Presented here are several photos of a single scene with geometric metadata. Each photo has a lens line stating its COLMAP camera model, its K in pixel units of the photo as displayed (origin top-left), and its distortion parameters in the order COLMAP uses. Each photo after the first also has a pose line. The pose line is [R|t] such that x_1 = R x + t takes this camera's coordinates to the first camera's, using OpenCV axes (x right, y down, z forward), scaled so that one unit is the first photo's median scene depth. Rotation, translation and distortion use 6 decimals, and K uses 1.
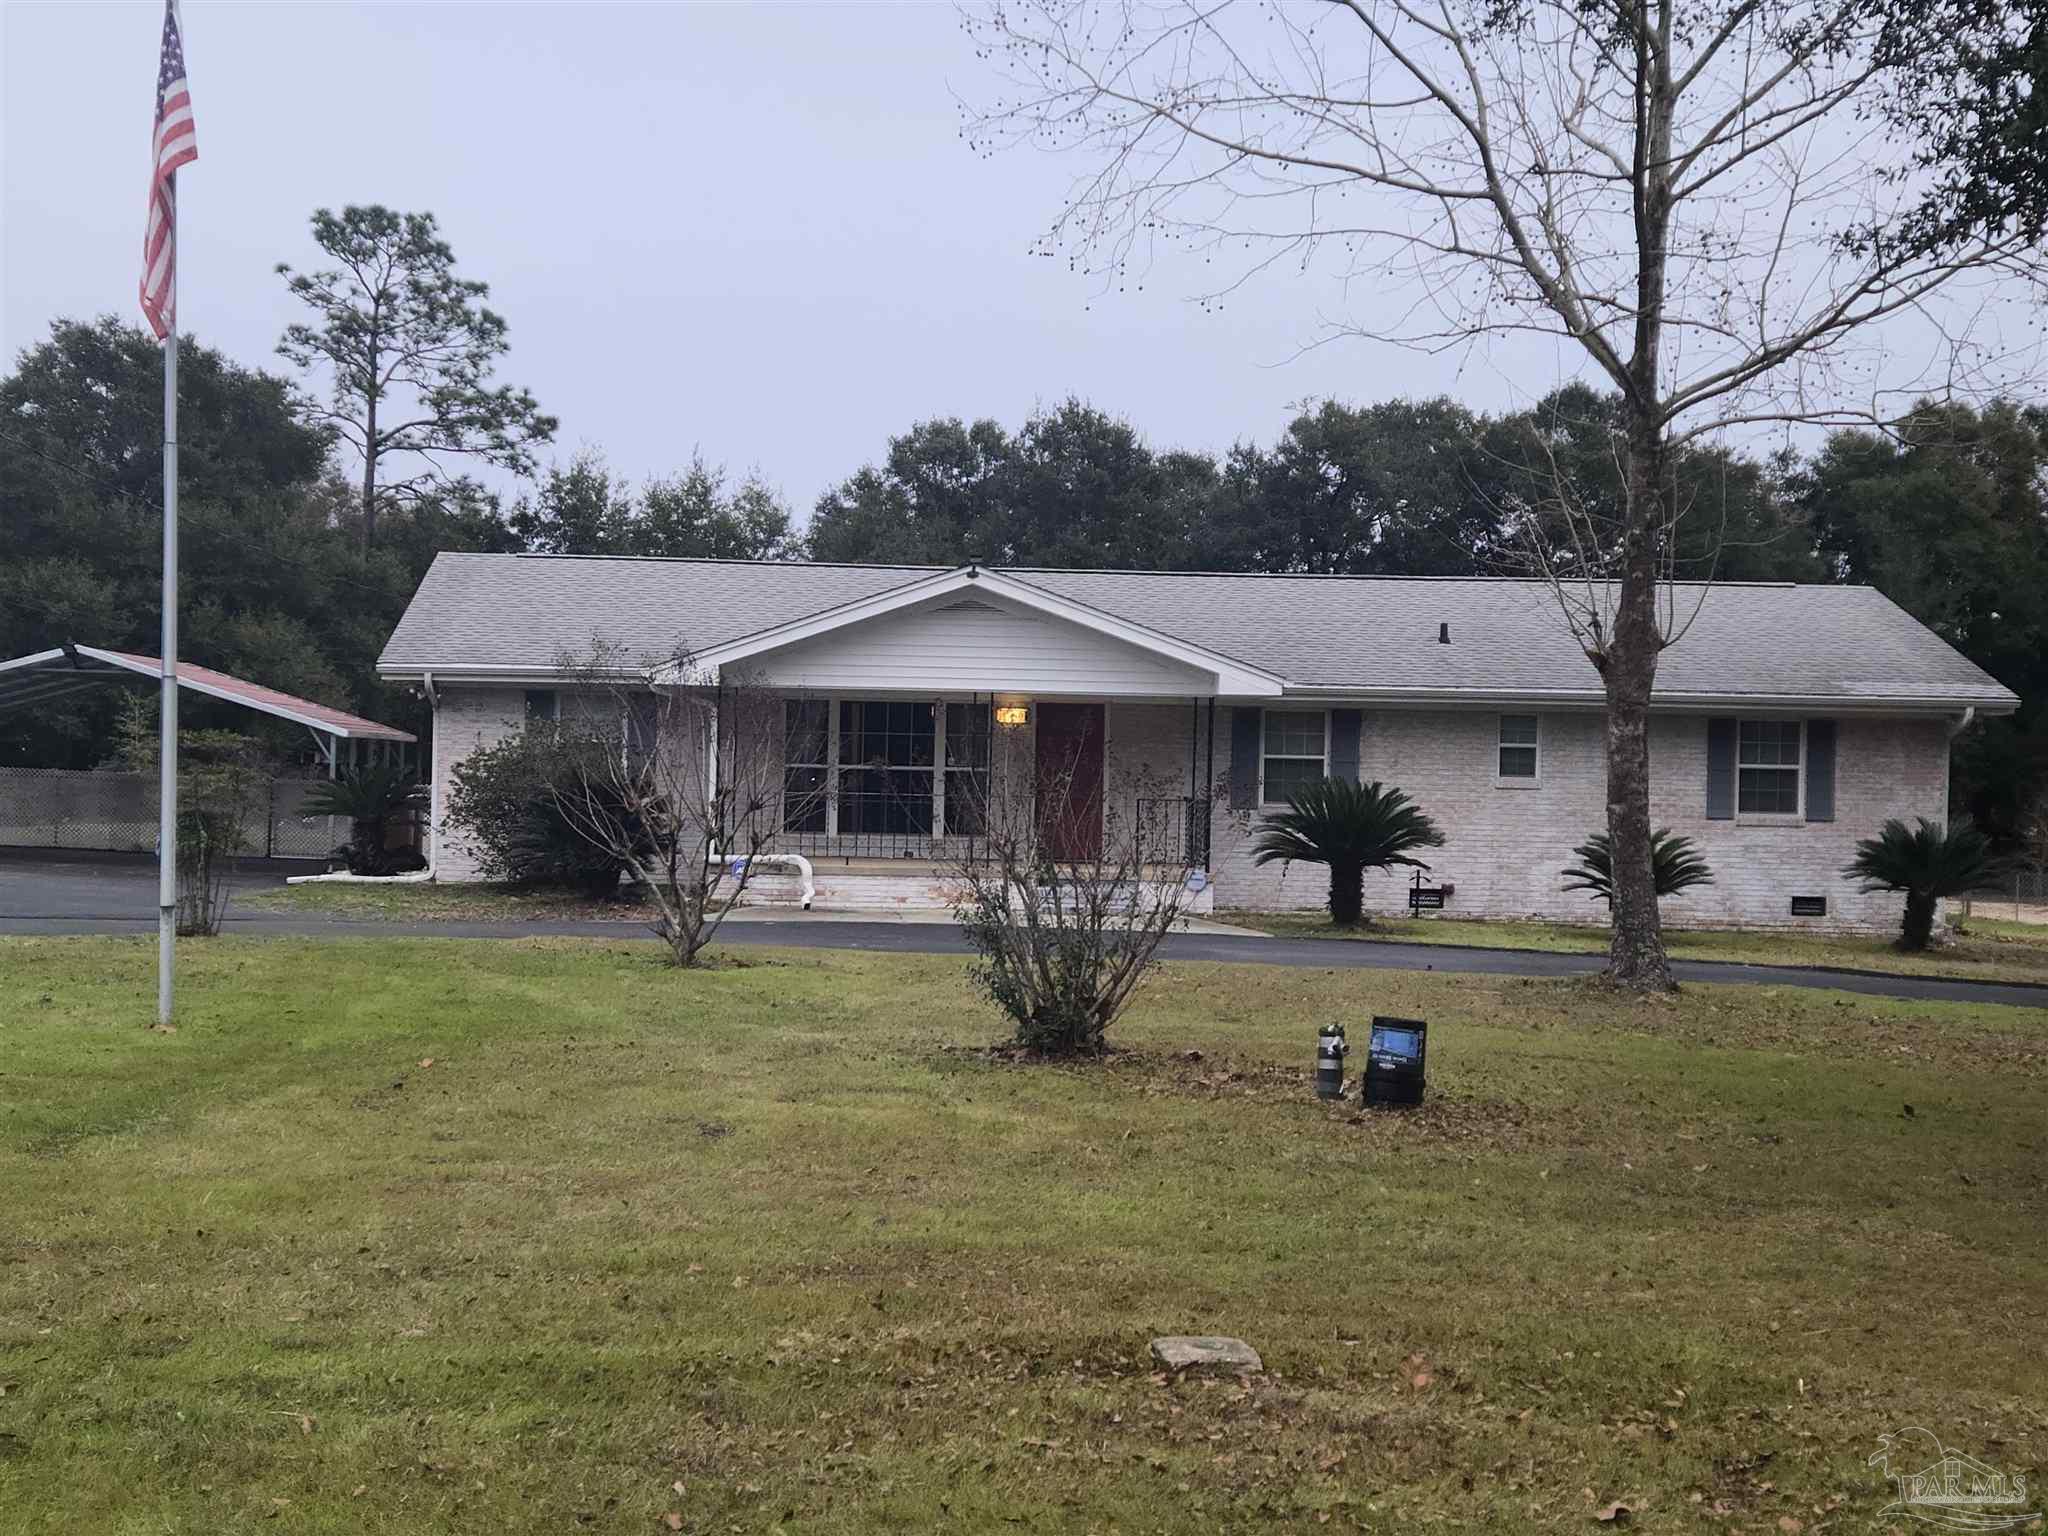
lens RADIAL K [[2936.6, 0, 1010.9], [0, 2936.6, 769.4], [0, 0, 1]] dist [0.098187, 0.000000]
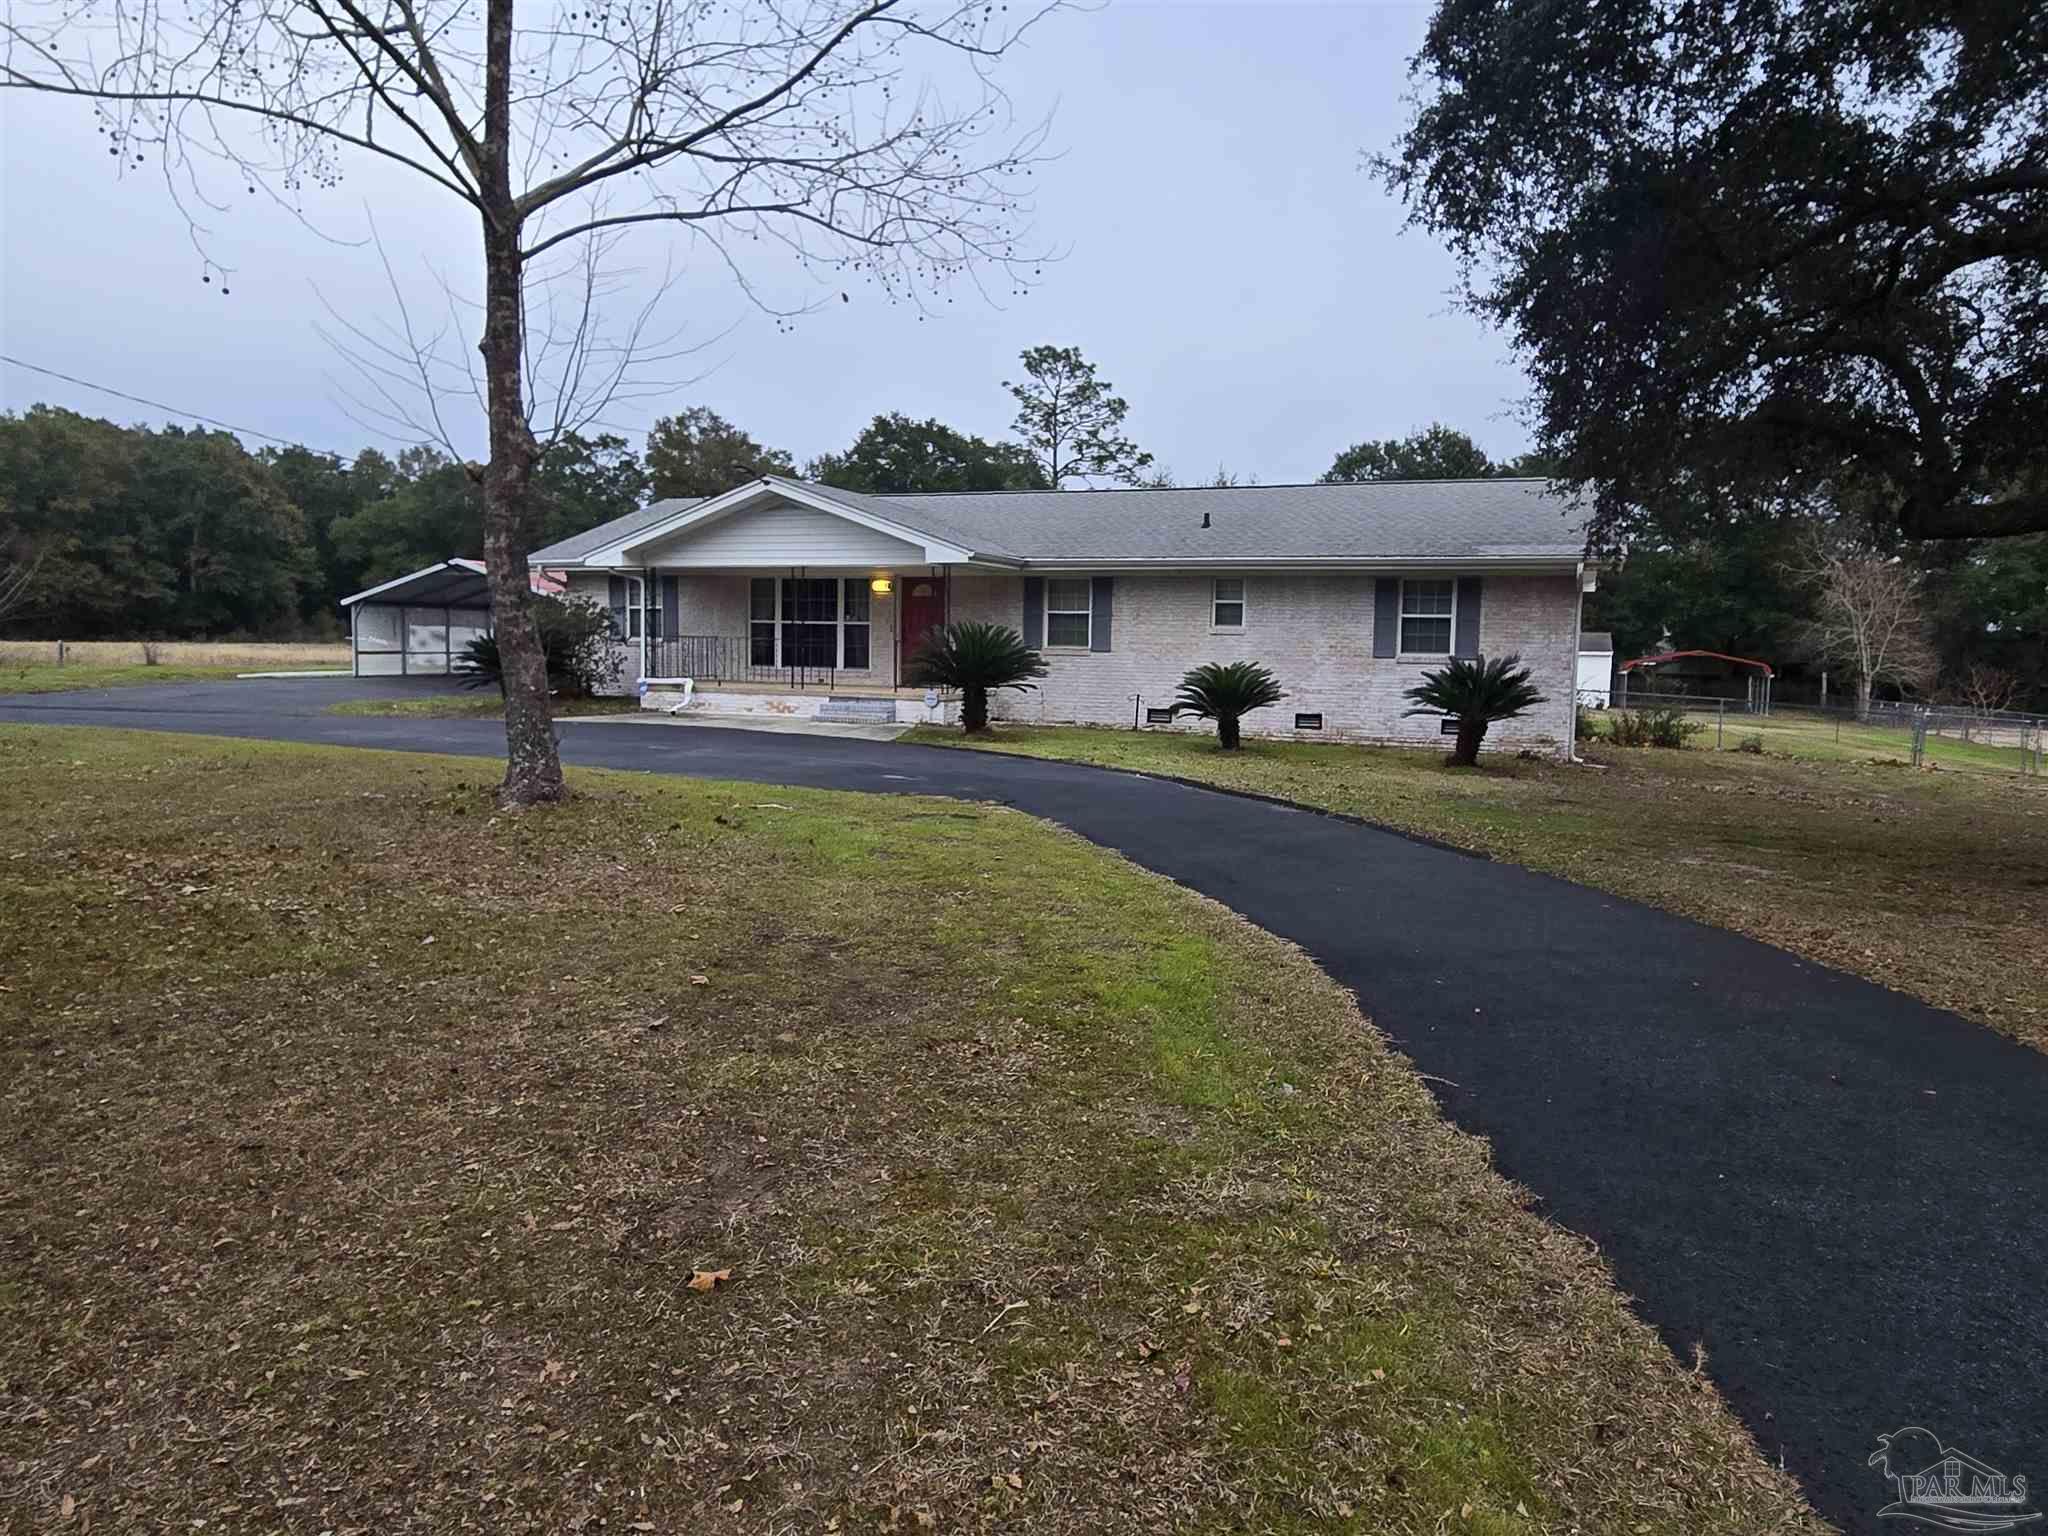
lens RADIAL K [[1390.2, 0, 1033.2], [0, 1390.2, 753.0], [0, 0, 1]] dist [-0.013575, 0.002603]
pose [[0.912238, 0.028936, -0.408638, 0.347898], [0.000695, 0.997391, 0.072180, 0.014611], [0.409661, -0.066129, 0.909838, 0.390028]]
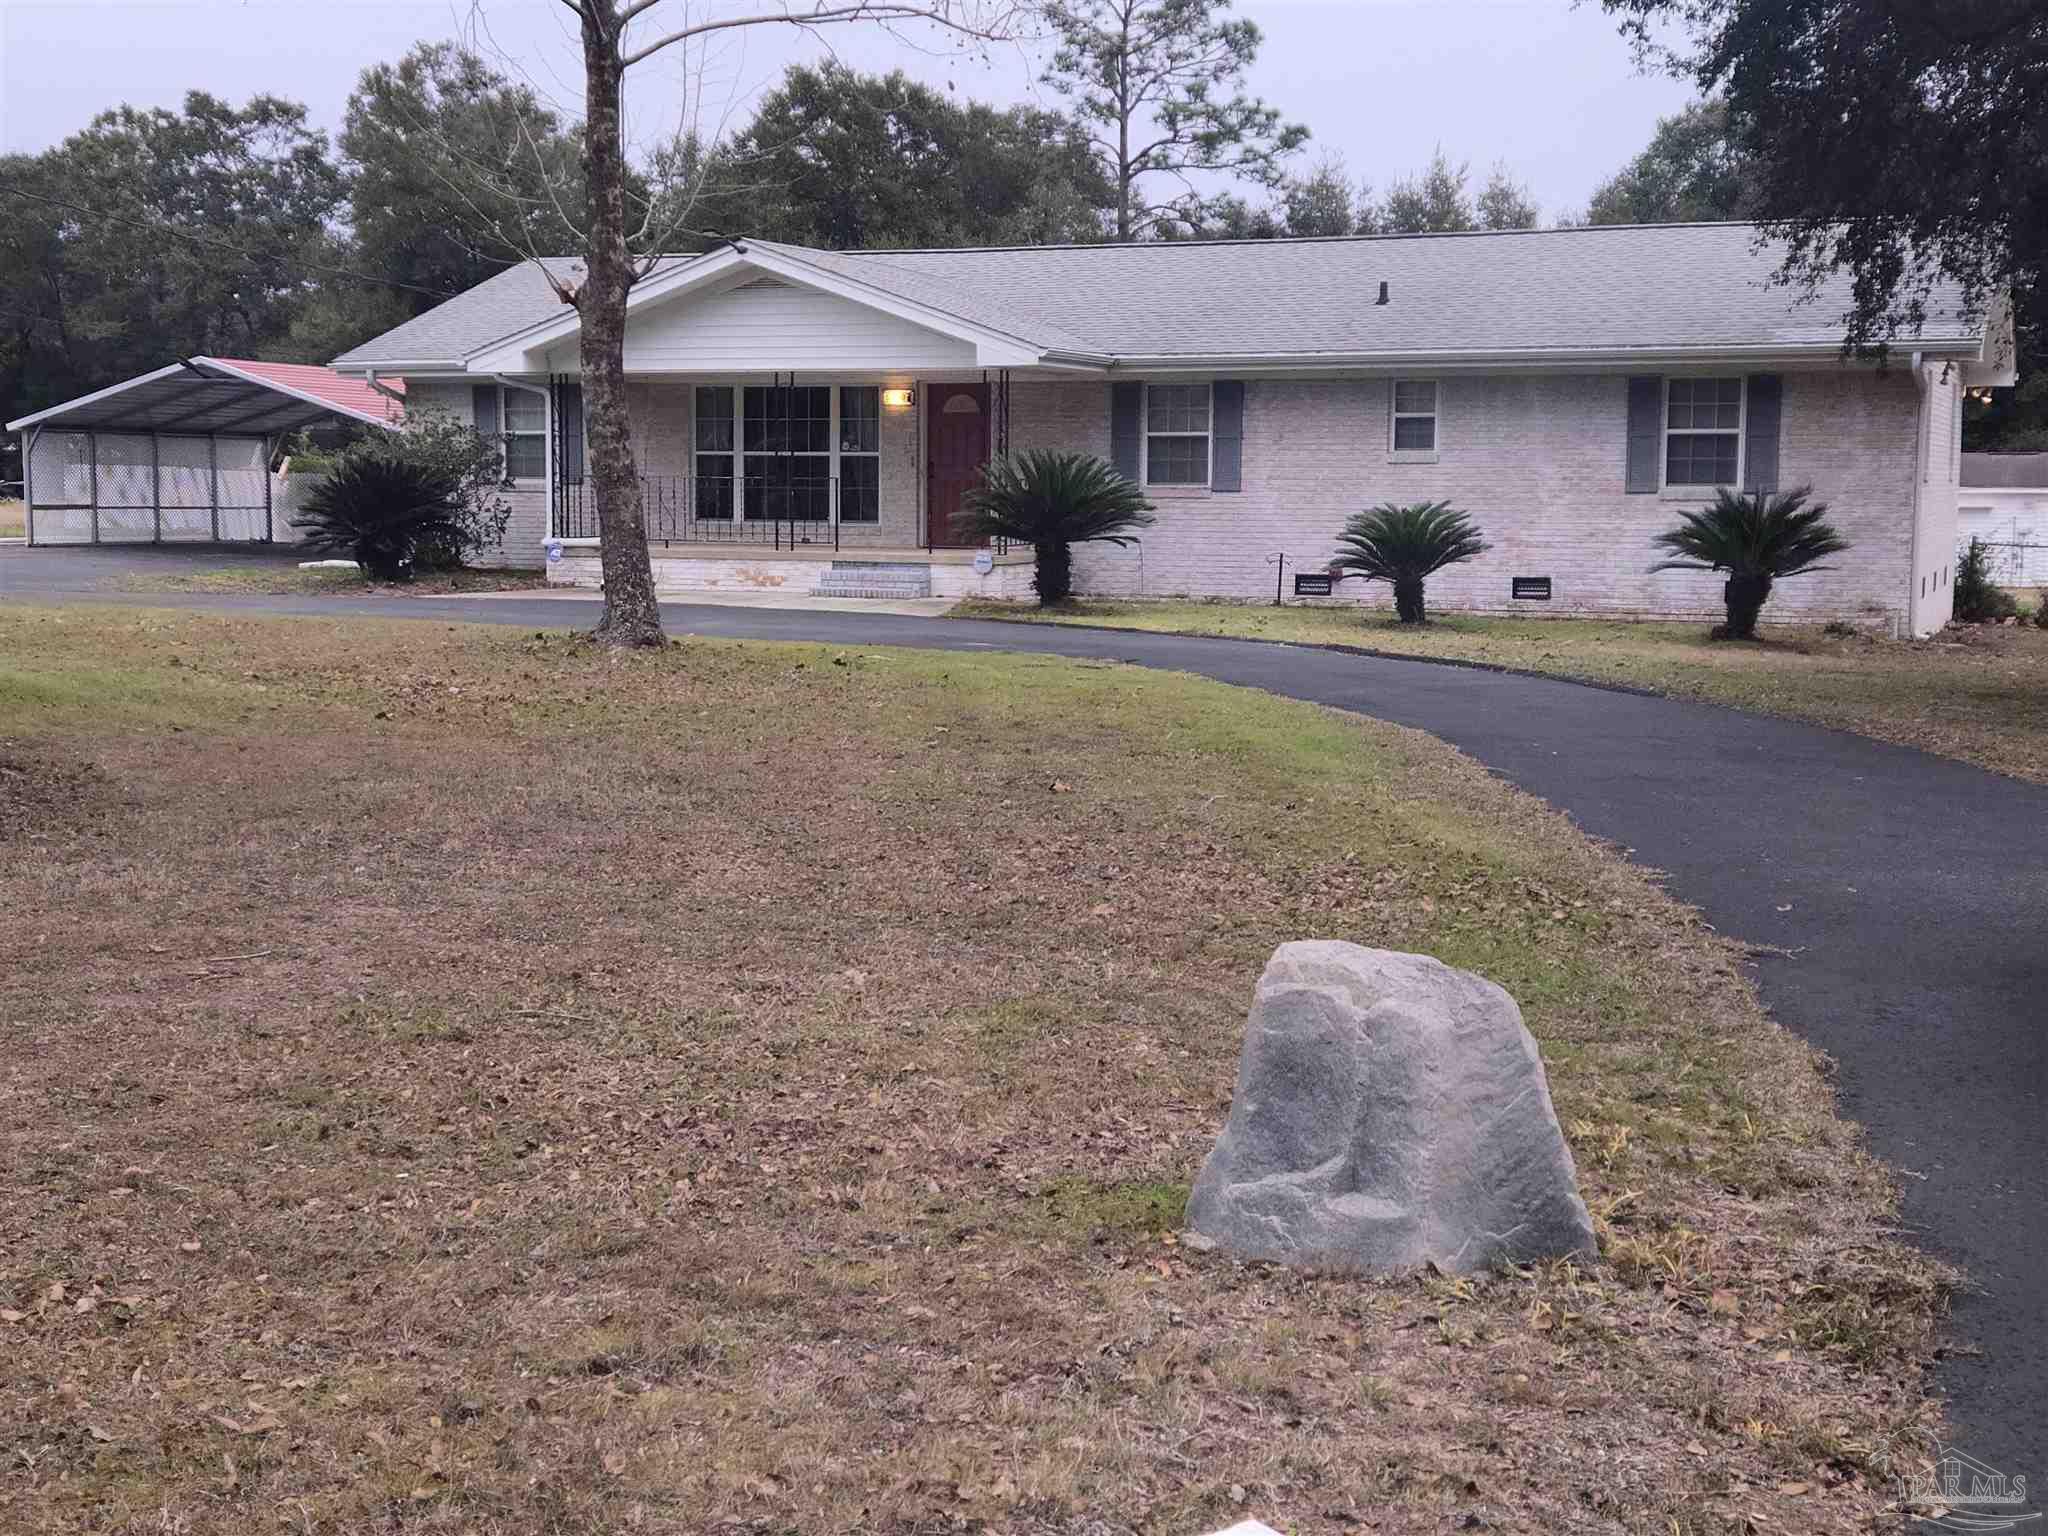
lens RADIAL K [[2936.6, 0, 964.0], [0, 2936.6, 788.6], [0, 0, 1]] dist [0.098187, 0.000000]
pose [[0.898525, 0.030337, -0.437872, 0.446264], [0.011408, 0.995657, 0.092391, 0.020777], [0.438774, -0.088011, 0.894277, 0.118699]]
